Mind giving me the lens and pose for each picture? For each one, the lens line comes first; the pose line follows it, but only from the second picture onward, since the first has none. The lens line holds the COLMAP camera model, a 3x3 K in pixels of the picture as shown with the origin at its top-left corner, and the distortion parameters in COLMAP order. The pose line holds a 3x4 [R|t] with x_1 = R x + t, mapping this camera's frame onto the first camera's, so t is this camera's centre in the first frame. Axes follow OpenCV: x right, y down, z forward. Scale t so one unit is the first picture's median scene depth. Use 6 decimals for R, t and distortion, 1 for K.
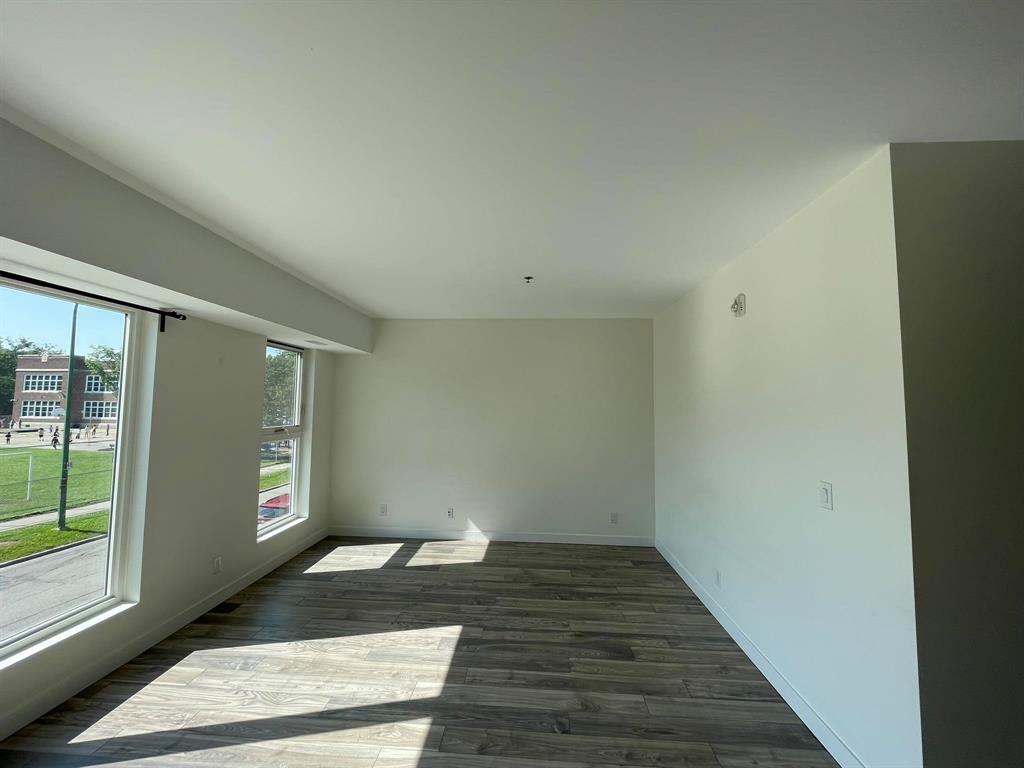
lens RADIAL K [[411.8, 0, 506.1], [0, 411.8, 382.8], [0, 0, 1]] dist [0.000012, -0.000140]
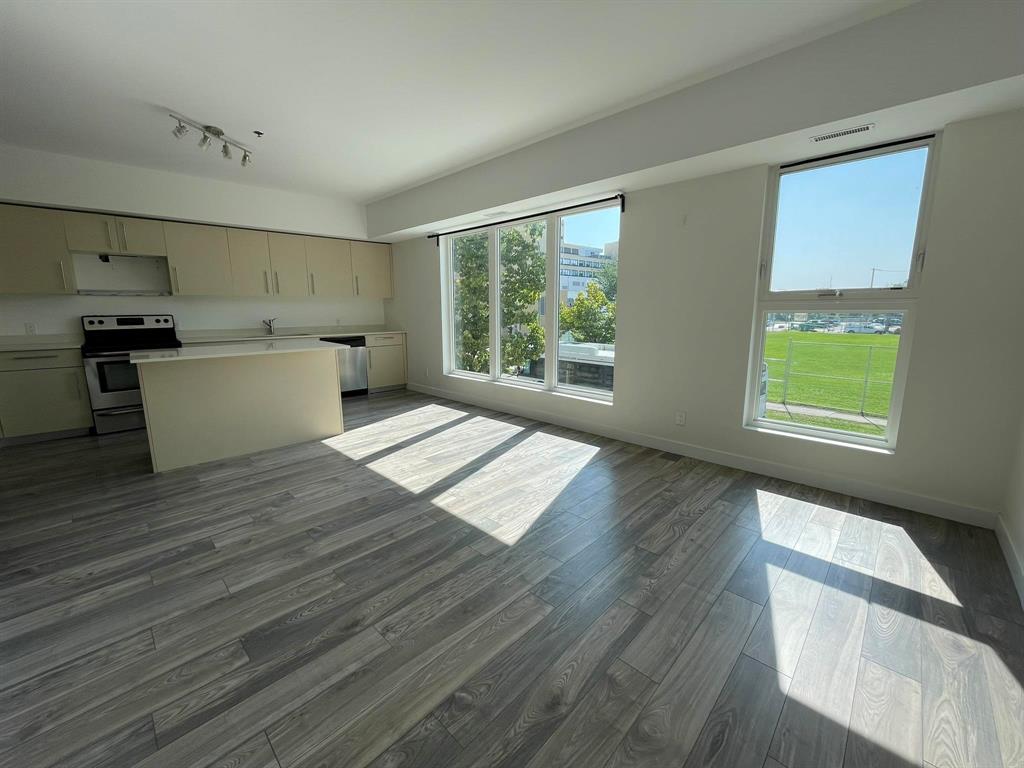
lens RADIAL K [[411.8, 0, 508.4], [0, 411.8, 373.8], [0, 0, 1]] dist [0.000012, -0.000140]
pose [[-0.648570, 0.108813, -0.753337, 0.441882], [0.036925, 0.993061, 0.111650, 0.224170], [0.760259, 0.044595, -0.648088, 1.570040]]
